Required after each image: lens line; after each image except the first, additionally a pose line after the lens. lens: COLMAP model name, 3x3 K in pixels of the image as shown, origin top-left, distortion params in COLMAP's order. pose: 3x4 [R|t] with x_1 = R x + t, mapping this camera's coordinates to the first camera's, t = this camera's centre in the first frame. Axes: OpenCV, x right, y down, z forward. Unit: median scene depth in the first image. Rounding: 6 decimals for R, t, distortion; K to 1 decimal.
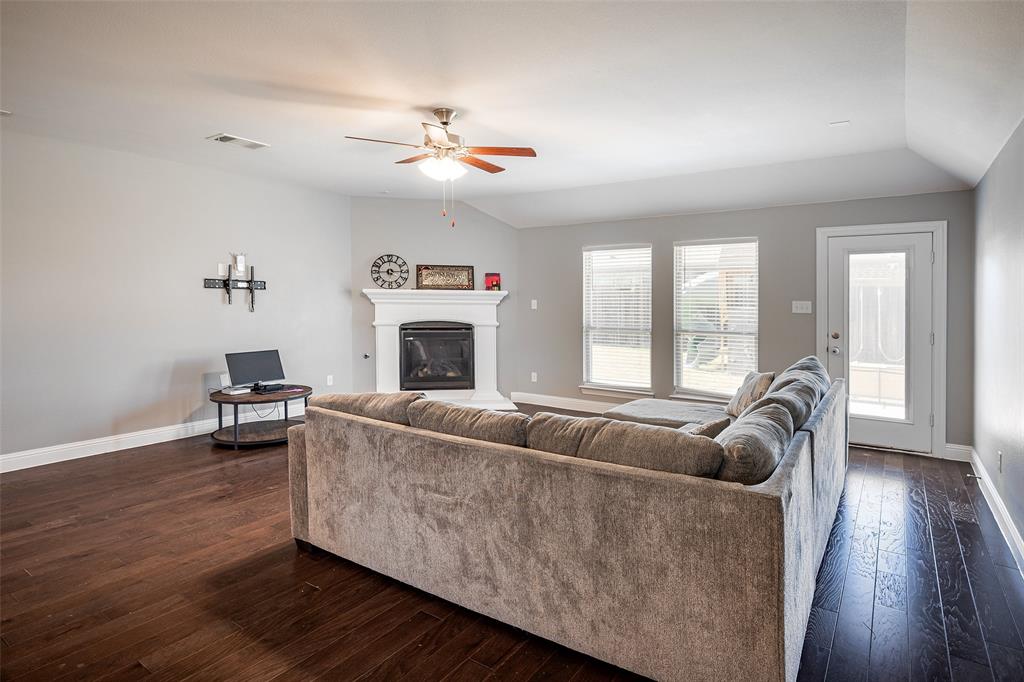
lens RADIAL K [[542.6, 0, 487.4], [0, 542.6, 301.9], [0, 0, 1]] dist [-0.009488, 0.002017]
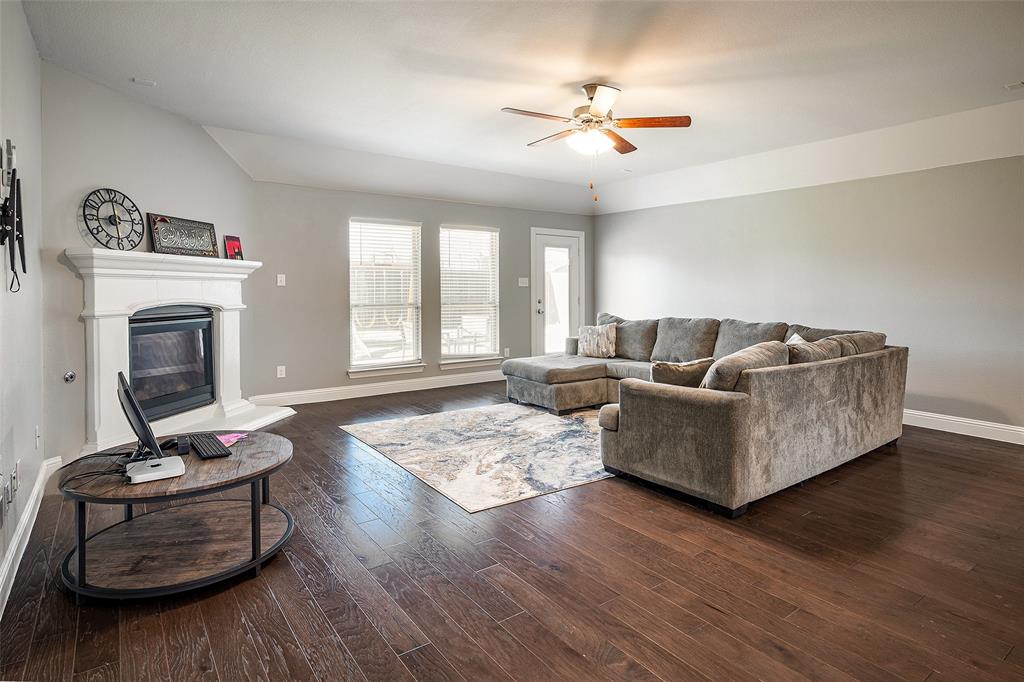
lens RADIAL K [[542.6, 0, 502.1], [0, 542.6, 296.9], [0, 0, 1]] dist [-0.009488, 0.002017]
pose [[0.337223, -0.021774, 0.941173, -0.648481], [0.001006, 0.999740, 0.022769, 0.013572], [-0.941424, -0.006732, 0.337158, 0.489412]]
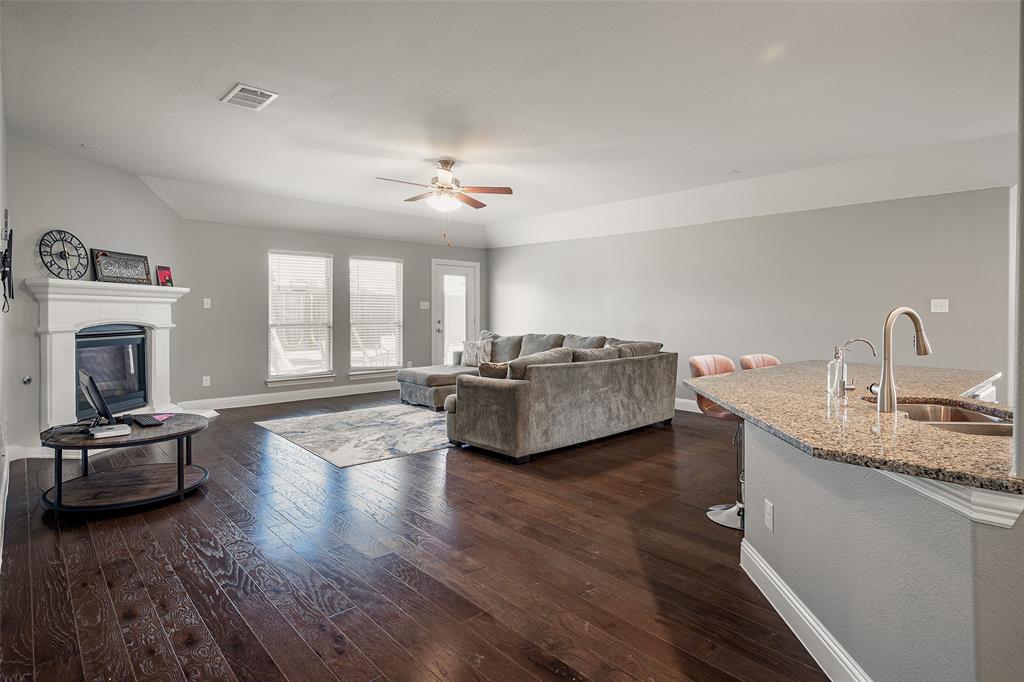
lens RADIAL K [[542.6, 0, 504.6], [0, 542.6, 312.2], [0, 0, 1]] dist [-0.009488, 0.002017]
pose [[0.236811, -0.008718, 0.971517, -0.820874], [-0.000749, 0.999958, 0.009156, 0.013166], [-0.971555, -0.002896, 0.236795, 0.316262]]
